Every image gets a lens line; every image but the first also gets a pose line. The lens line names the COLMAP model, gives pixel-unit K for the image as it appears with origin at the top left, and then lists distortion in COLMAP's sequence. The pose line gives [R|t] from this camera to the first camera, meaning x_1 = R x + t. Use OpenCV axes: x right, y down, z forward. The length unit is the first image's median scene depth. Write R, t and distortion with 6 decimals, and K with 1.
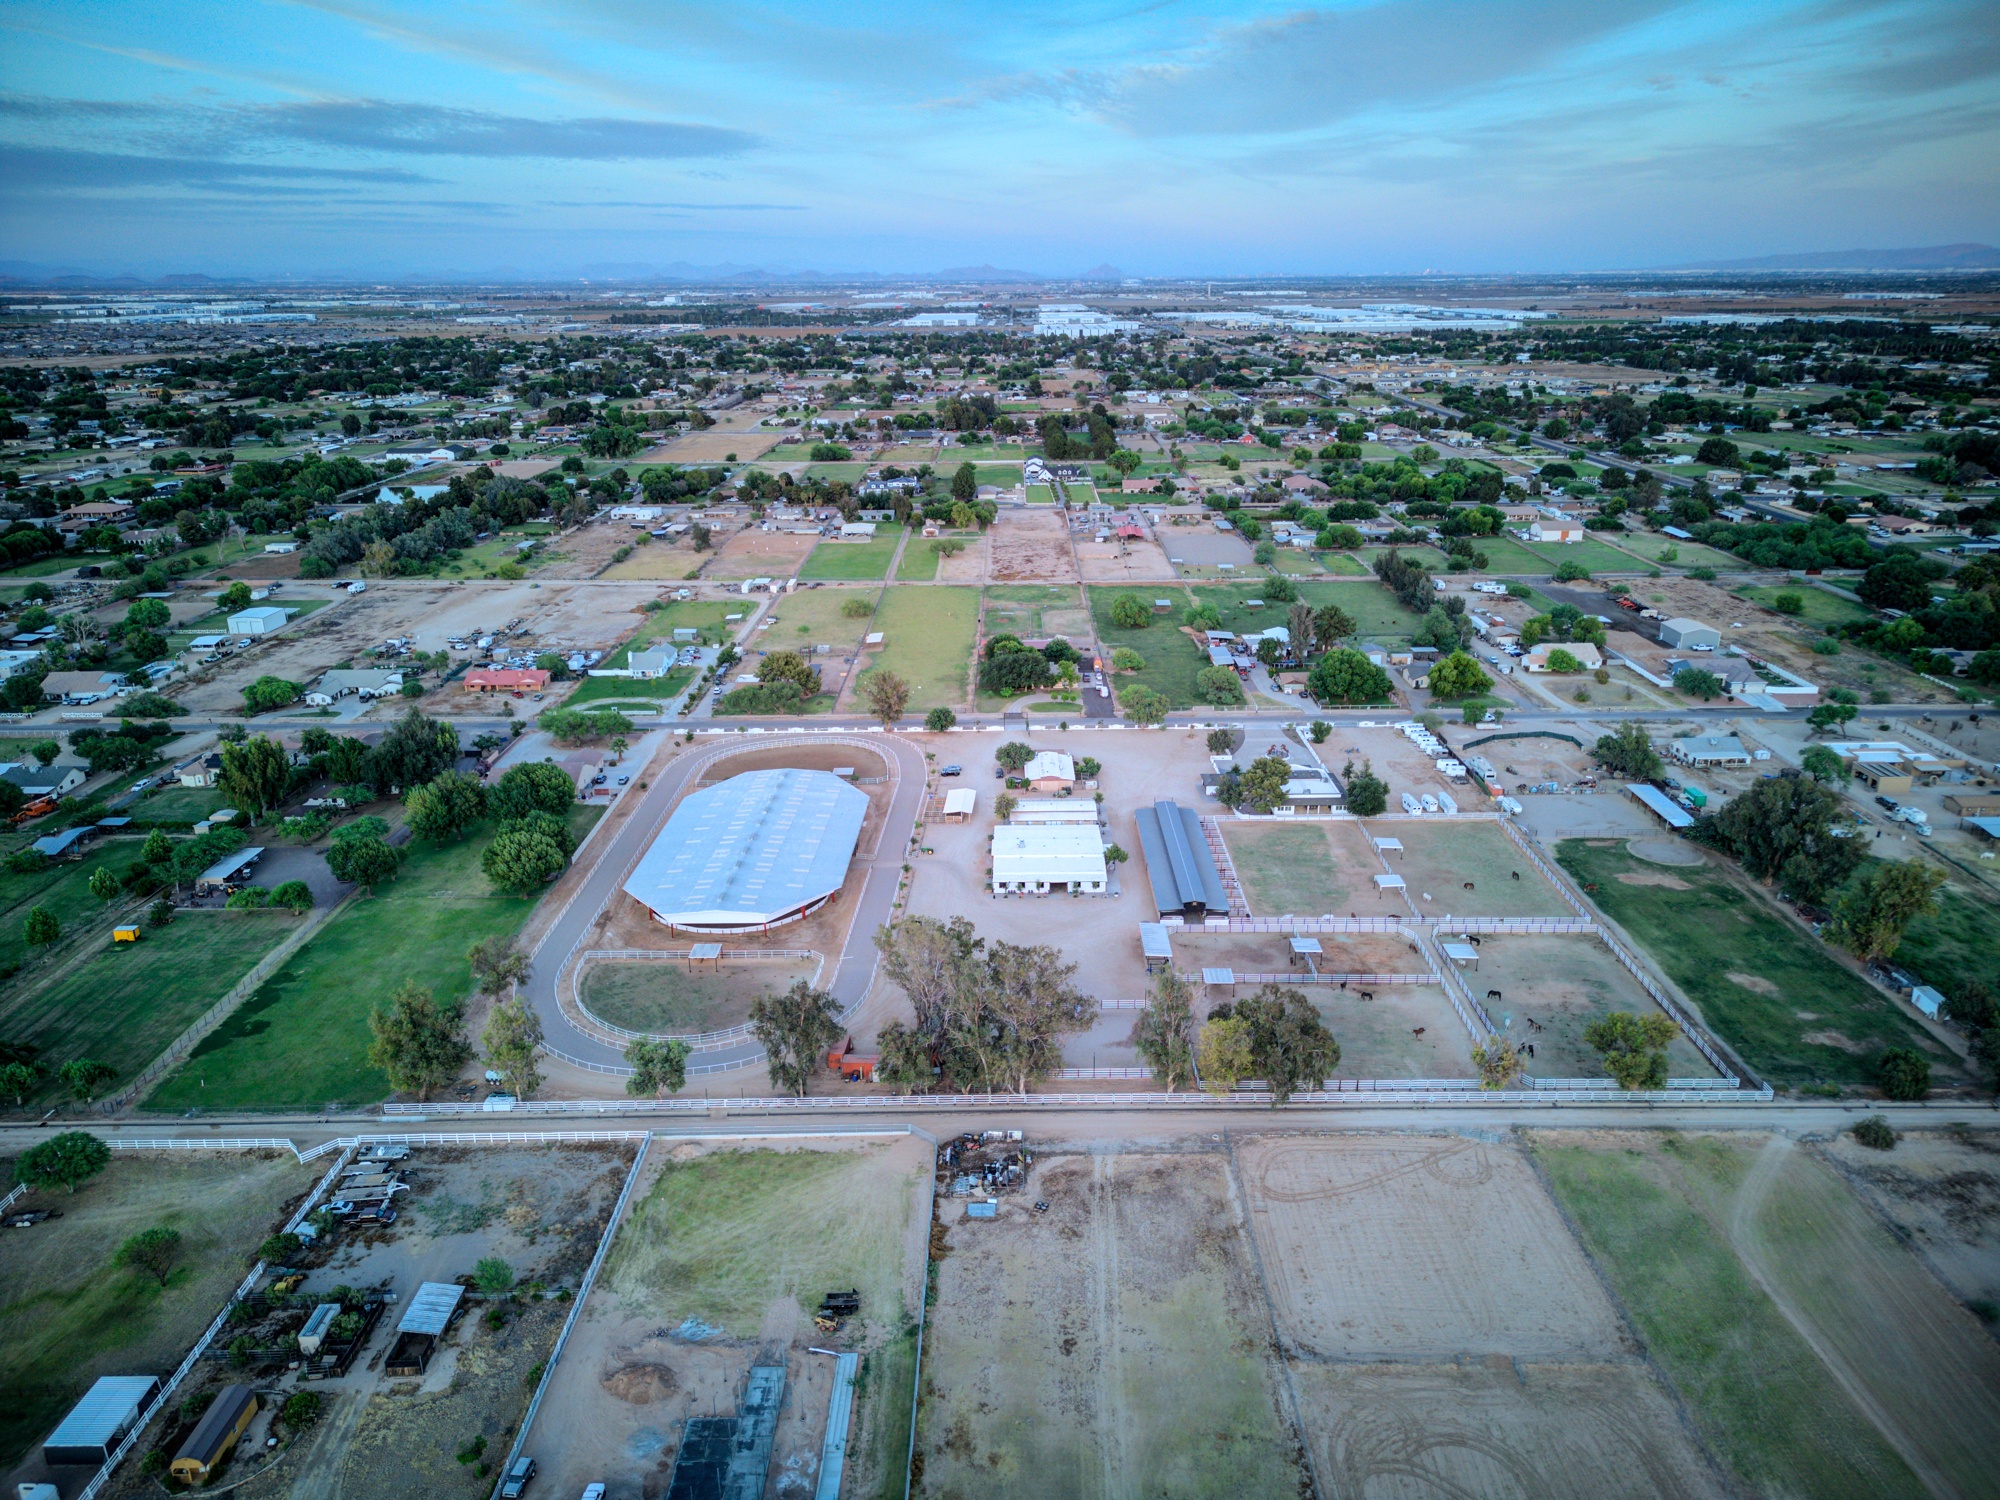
lens RADIAL K [[1432.2, 0, 1018.9], [0, 1432.2, 744.9], [0, 0, 1]] dist [0.068823, -0.060912]
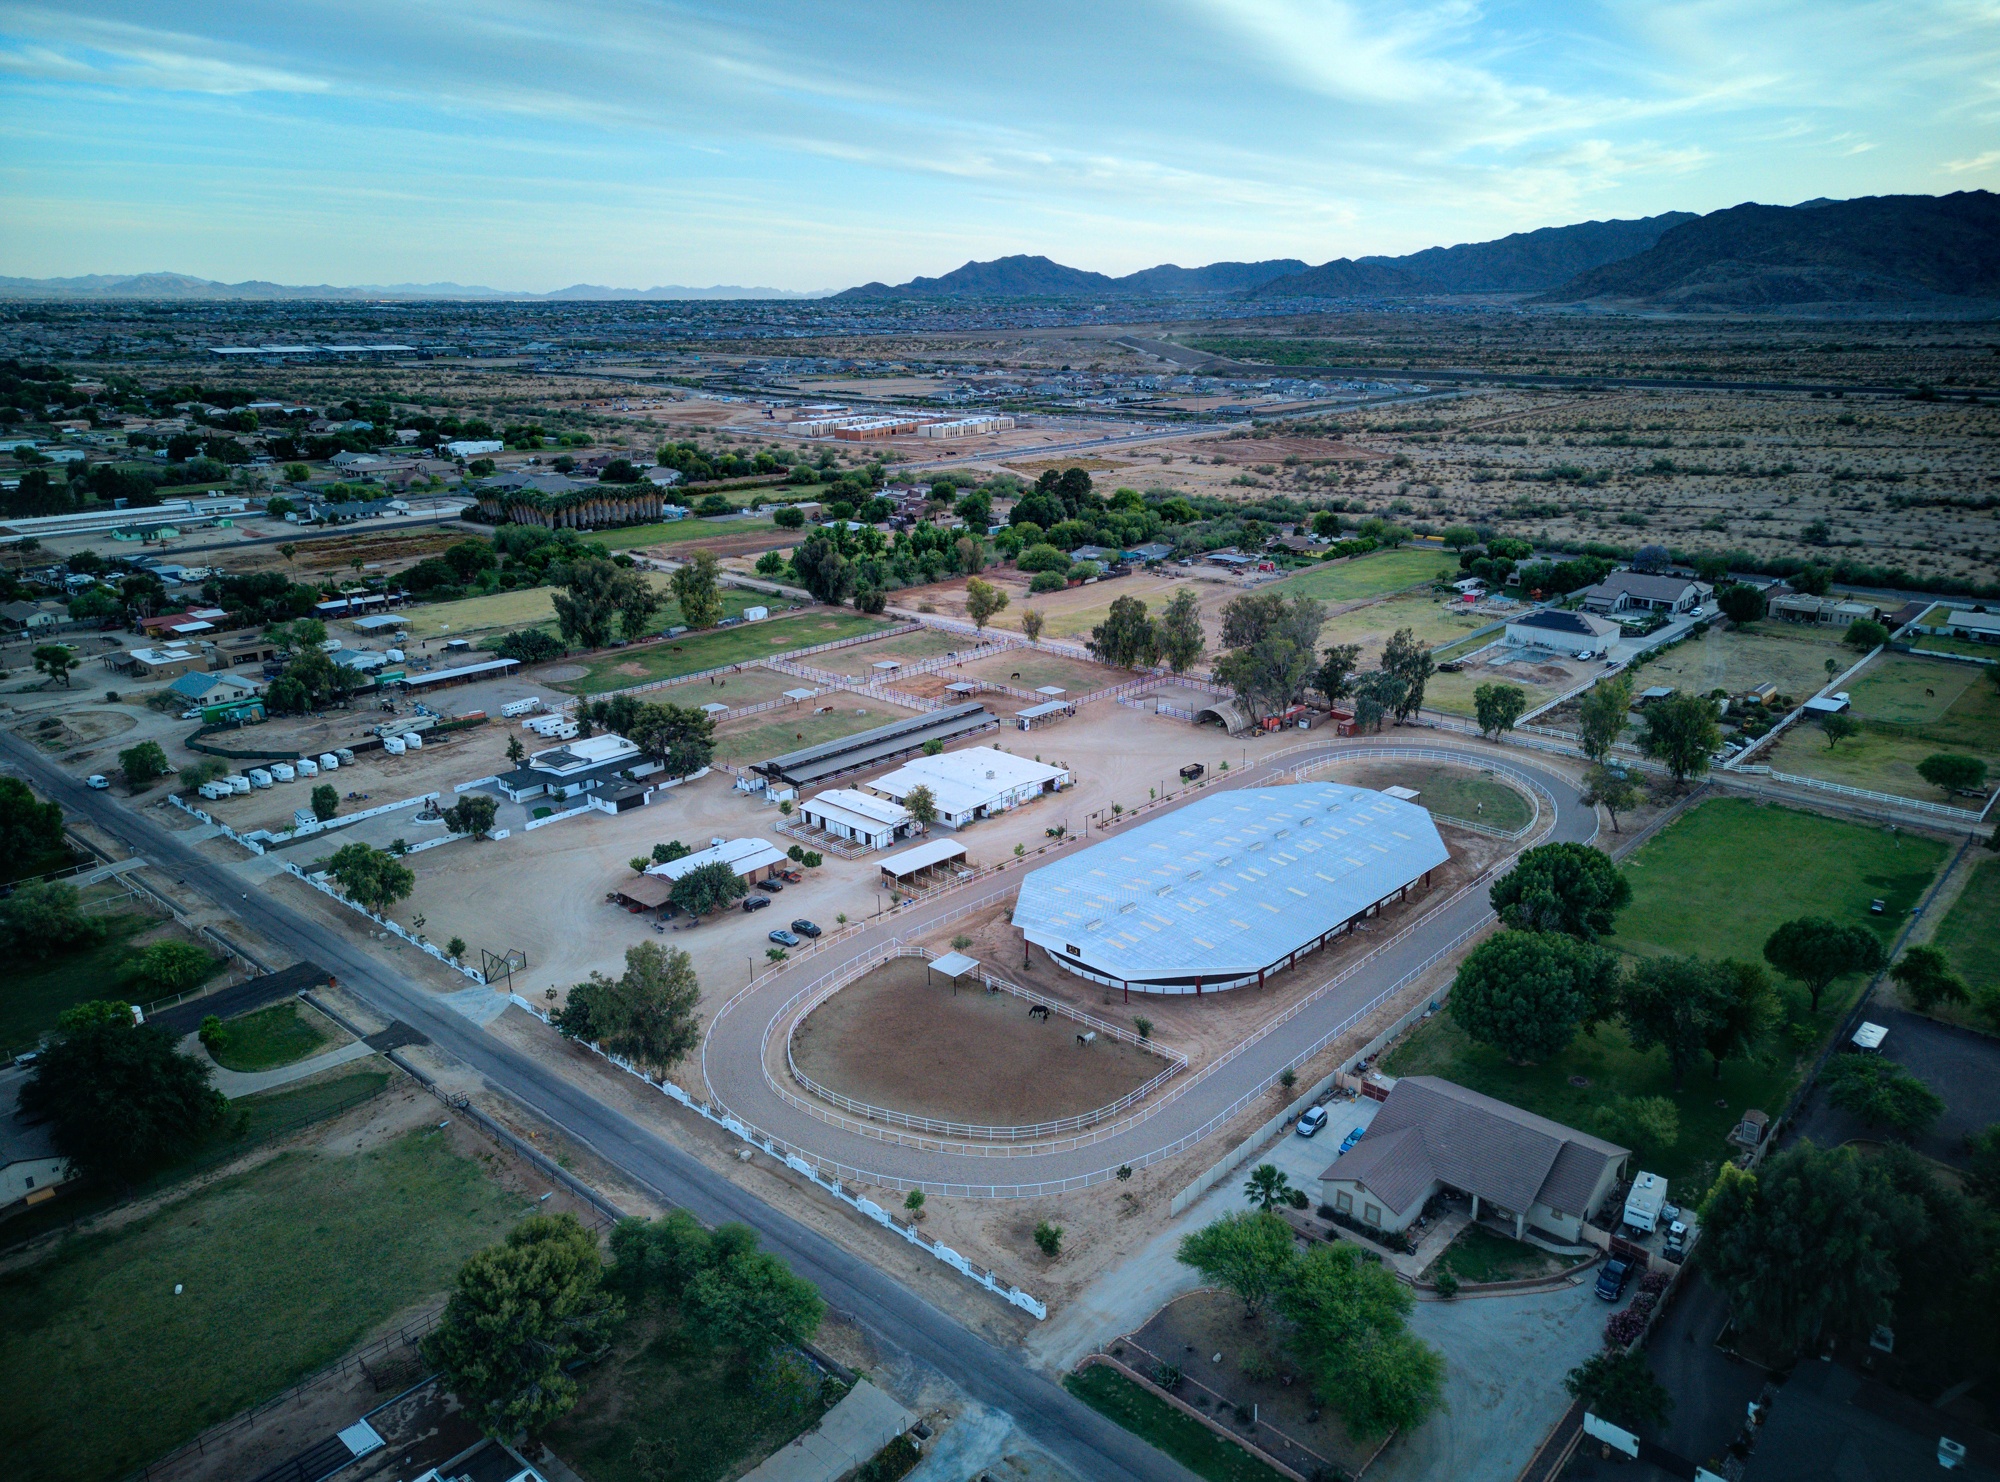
lens RADIAL K [[1436.2, 0, 1032.5], [0, 1436.2, 744.1], [0, 0, 1]] dist [0.077864, -0.072789]
pose [[-0.755150, -0.188129, 0.627978, -0.536110], [0.203854, 0.843055, 0.497697, -0.358298], [-0.623051, 0.503852, -0.598282, 1.447093]]
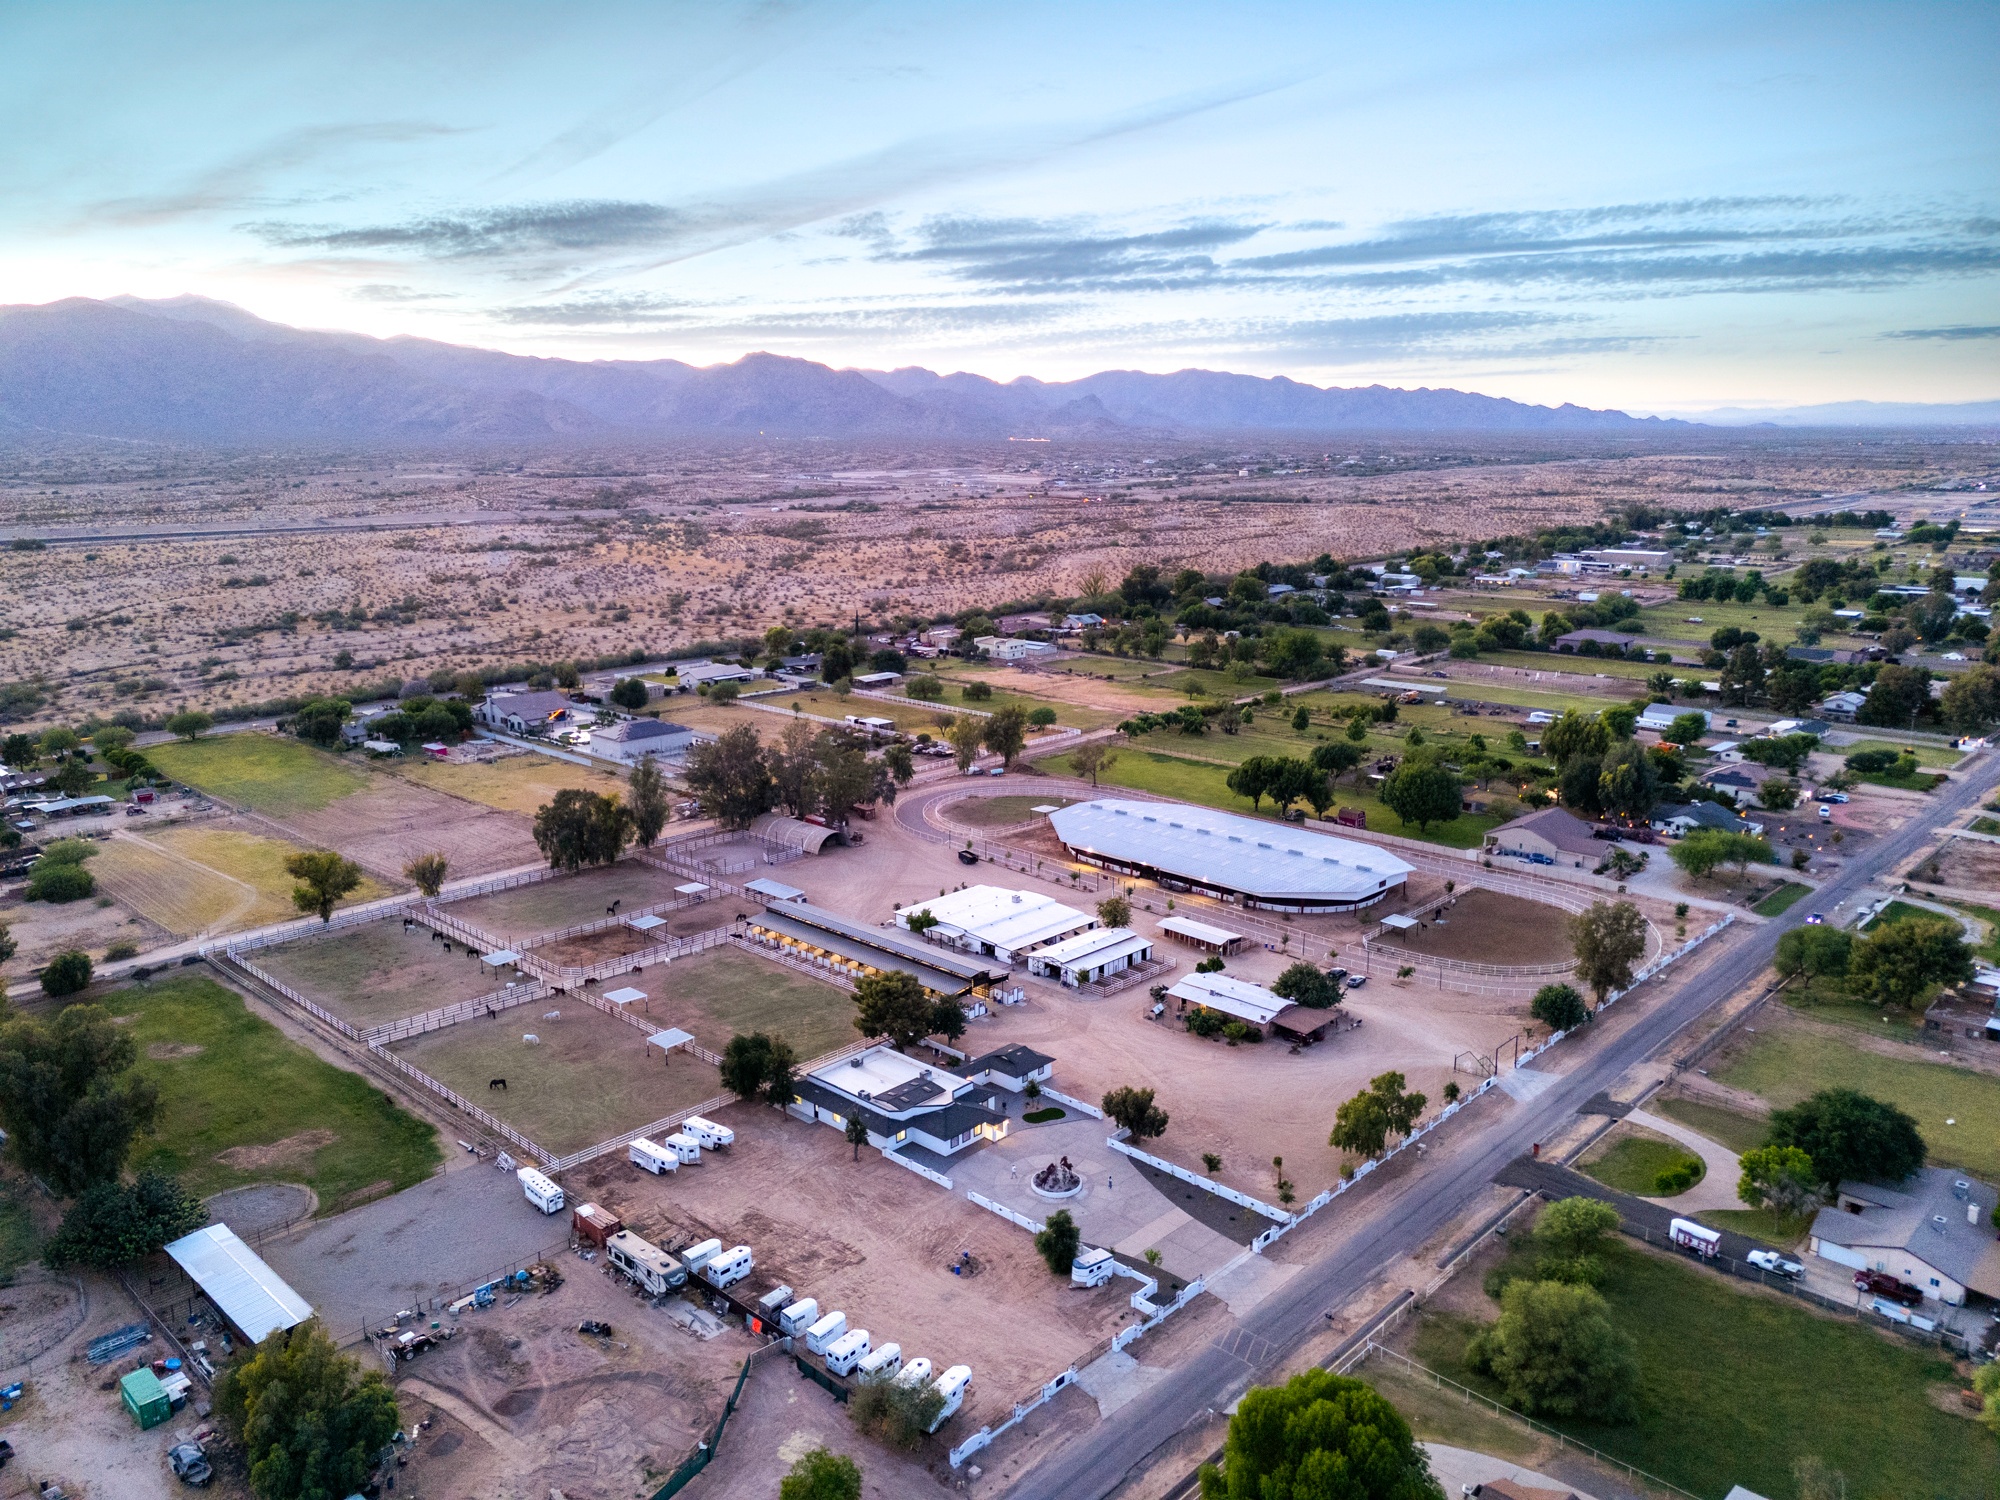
lens RADIAL K [[1432.2, 0, 1018.9], [0, 1432.2, 744.9], [0, 0, 1]] dist [0.068823, -0.060912]
pose [[-0.683917, 0.168290, -0.709885, 0.606879], [-0.214328, 0.883749, 0.415995, -0.386454], [0.697368, 0.436654, -0.568341, 1.434695]]
